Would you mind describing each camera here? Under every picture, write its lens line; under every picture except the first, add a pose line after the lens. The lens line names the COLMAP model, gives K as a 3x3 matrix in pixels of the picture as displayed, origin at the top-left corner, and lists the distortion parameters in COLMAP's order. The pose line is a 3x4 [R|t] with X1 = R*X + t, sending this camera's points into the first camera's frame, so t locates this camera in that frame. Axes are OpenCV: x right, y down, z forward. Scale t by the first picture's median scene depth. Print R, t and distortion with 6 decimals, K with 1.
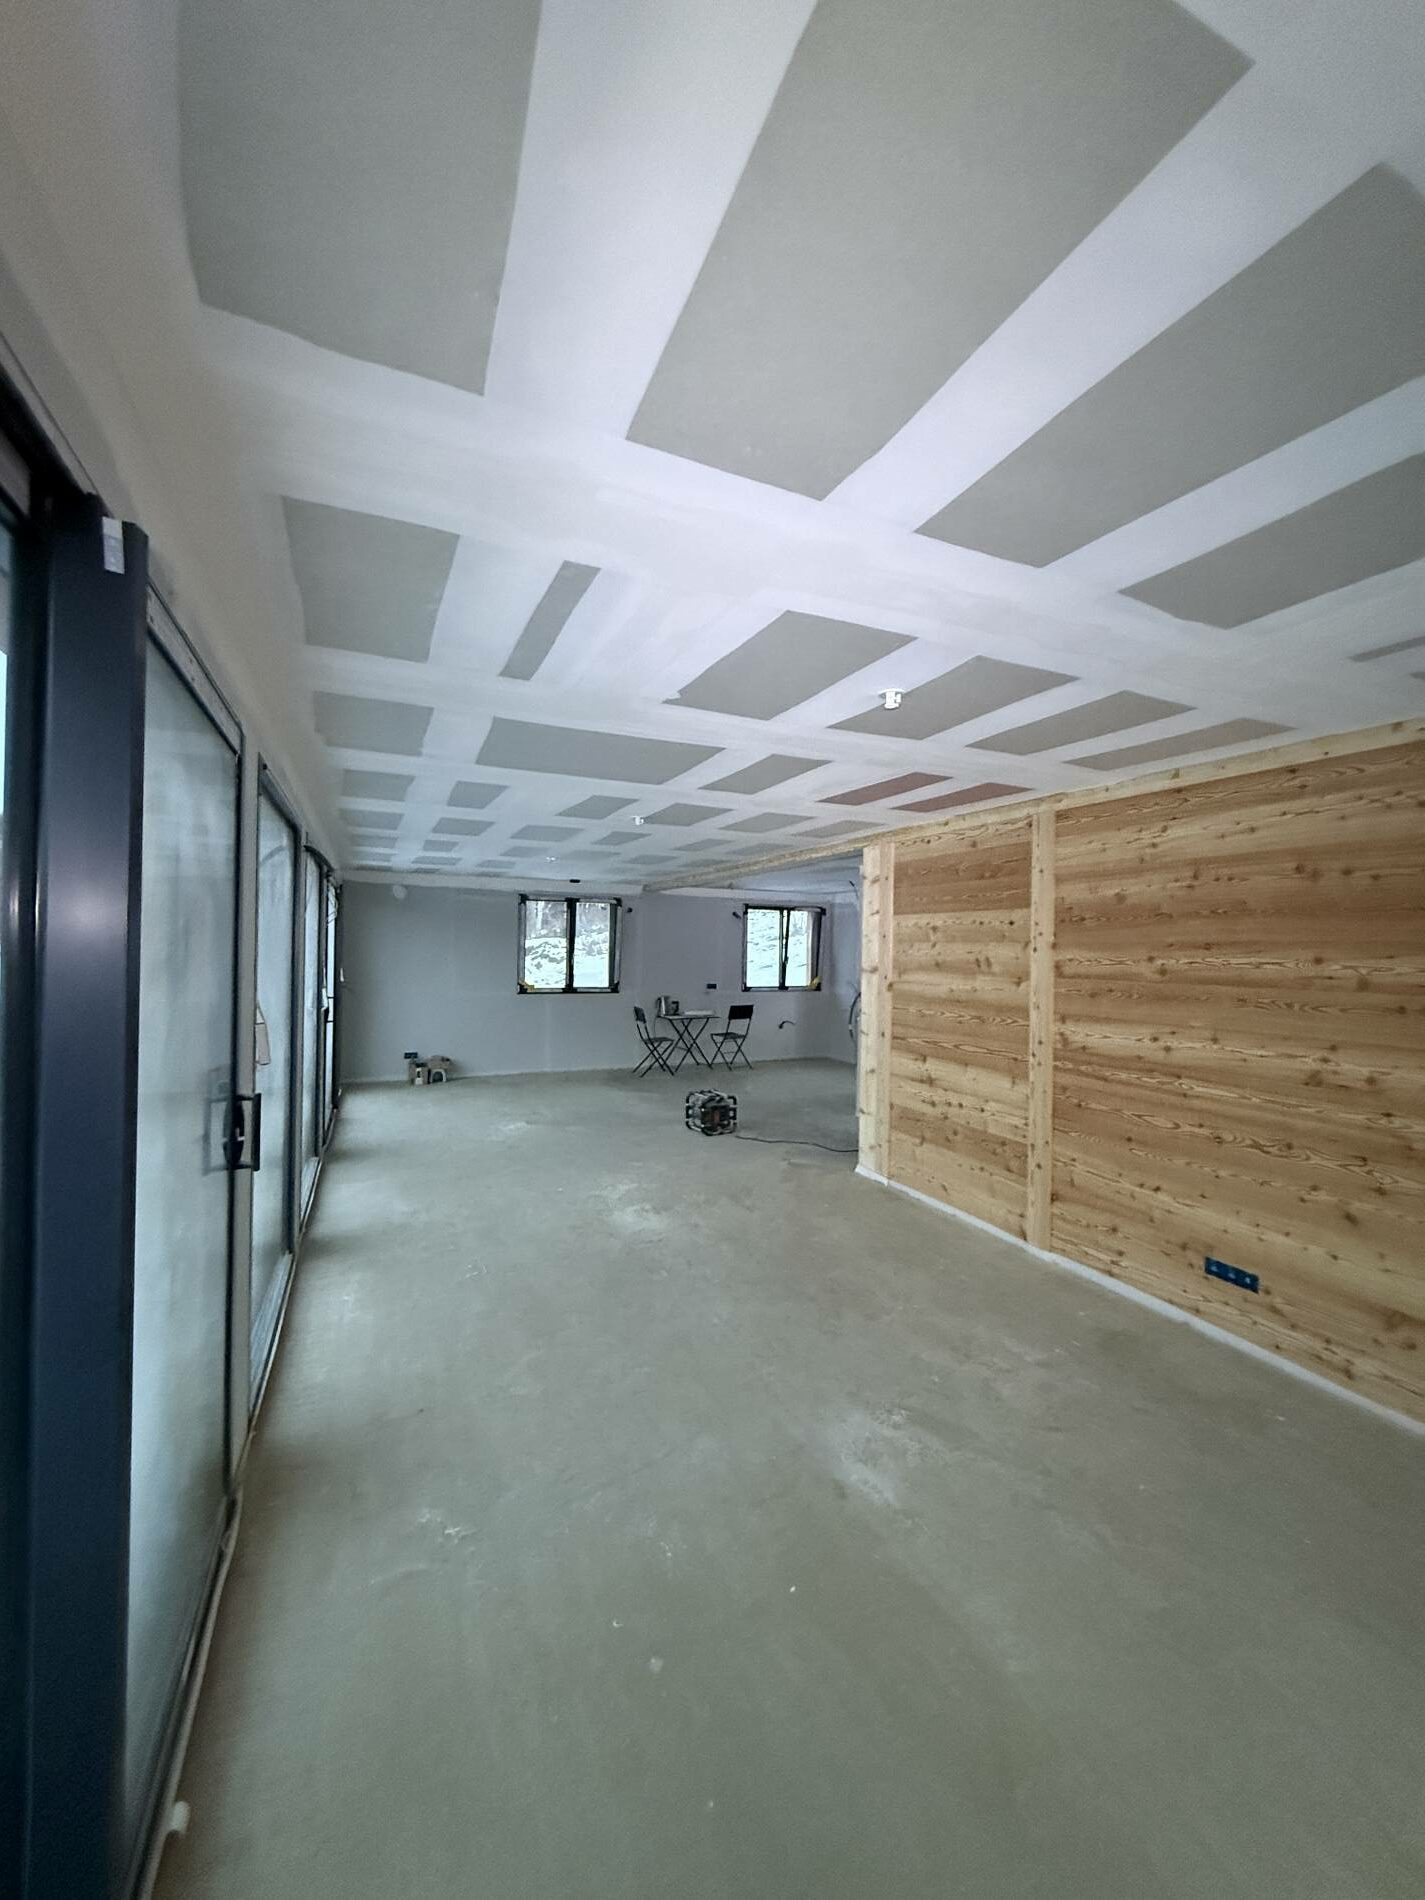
lens RADIAL K [[762.5, 0, 712.0], [0, 762.5, 946.2], [0, 0, 1]] dist [0.001145, 0.000000]
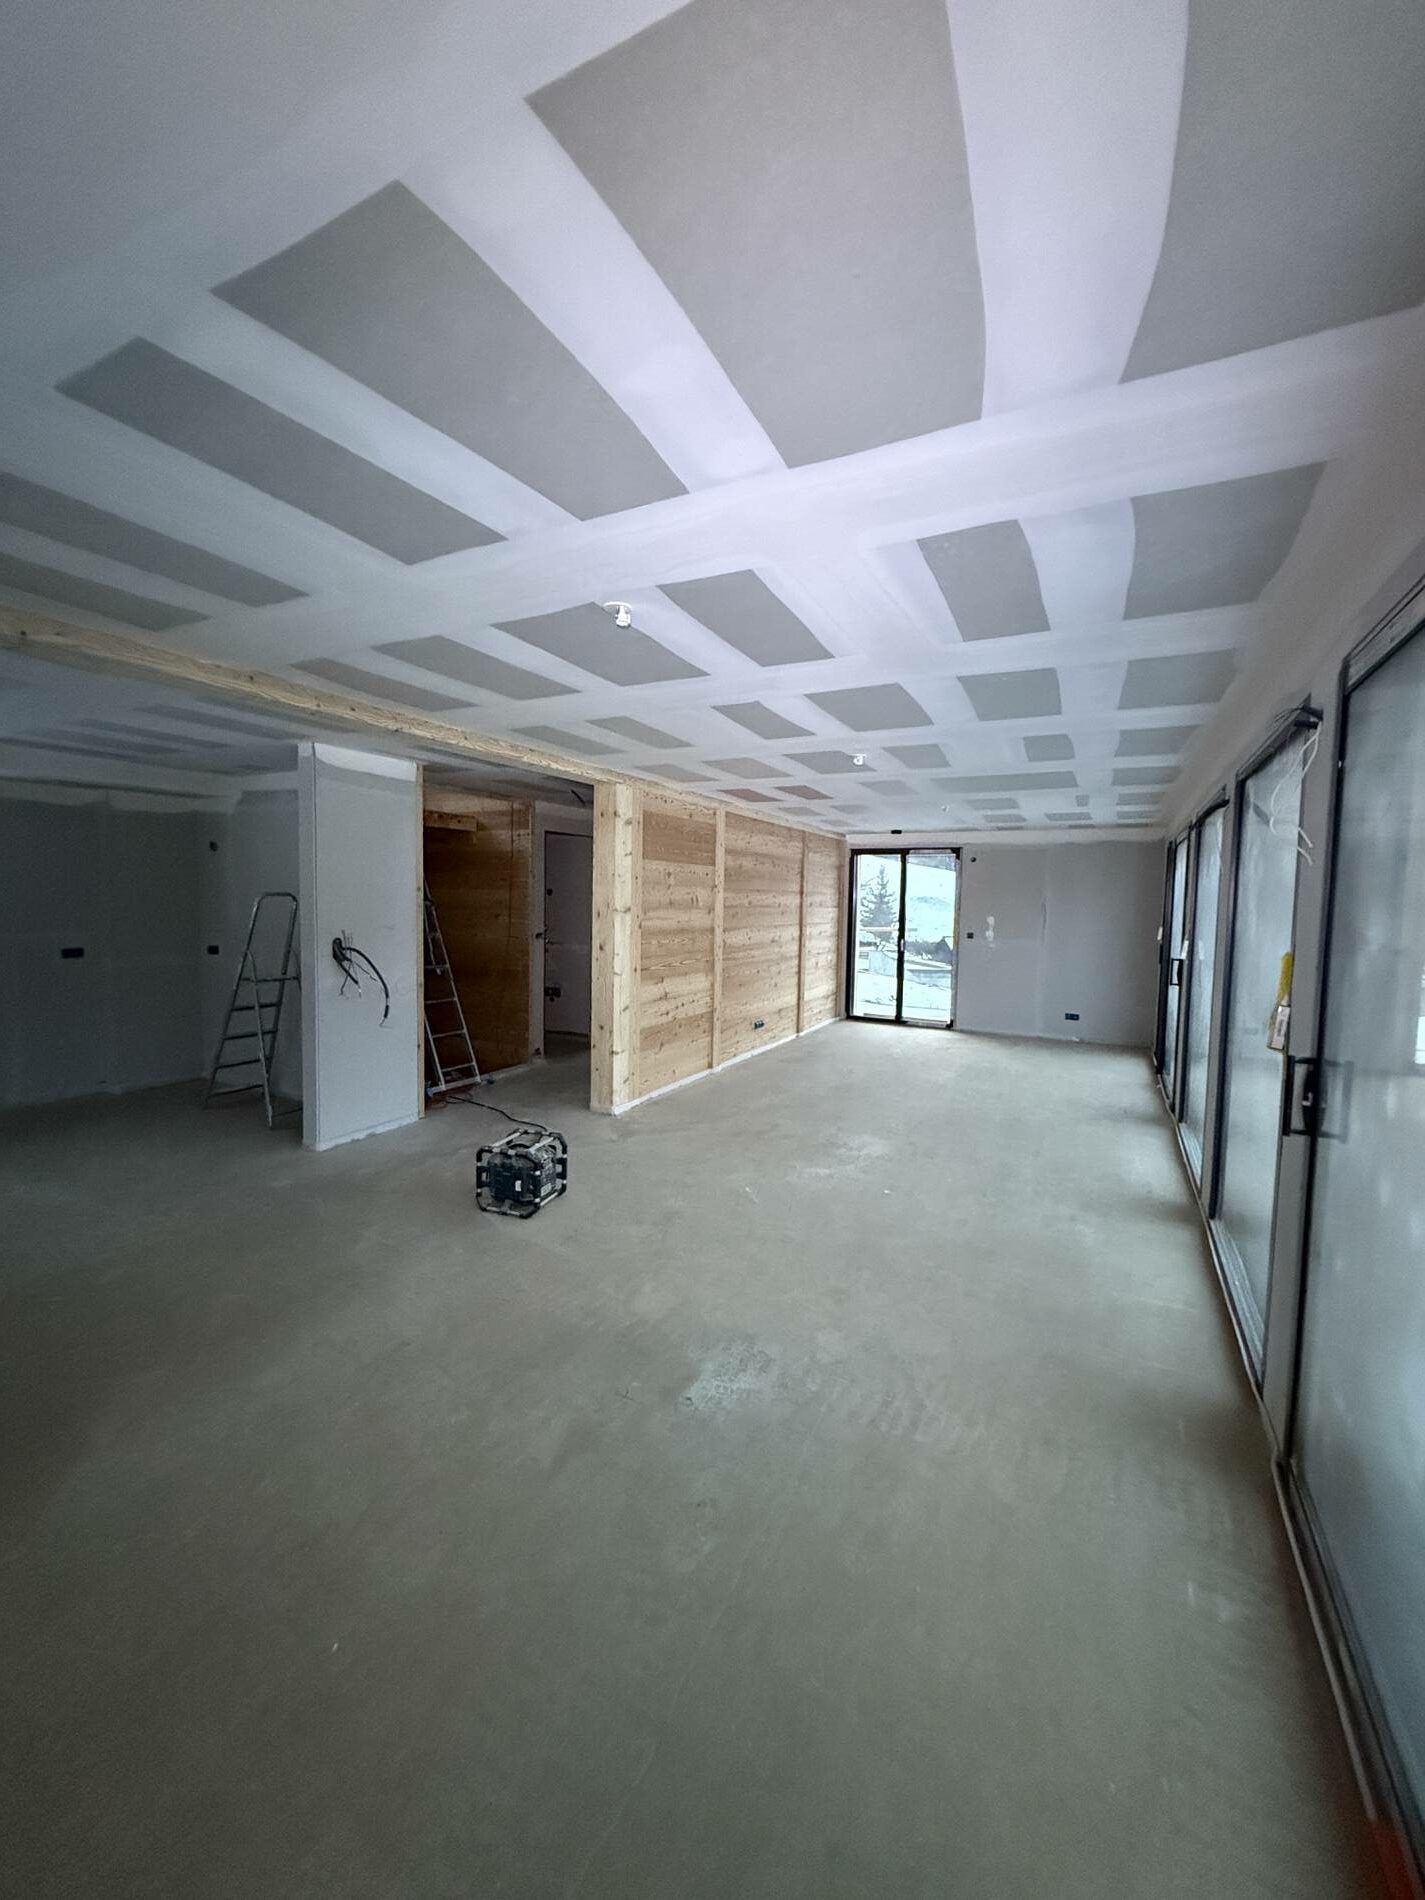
lens RADIAL K [[762.5, 0, 711.3], [0, 762.5, 951.0], [0, 0, 1]] dist [0.001145, 0.000000]
pose [[-0.625726, -0.082063, 0.775714, -0.718731], [-0.033176, 0.996351, 0.078643, 0.001565], [-0.779337, 0.023474, -0.626165, 1.706960]]
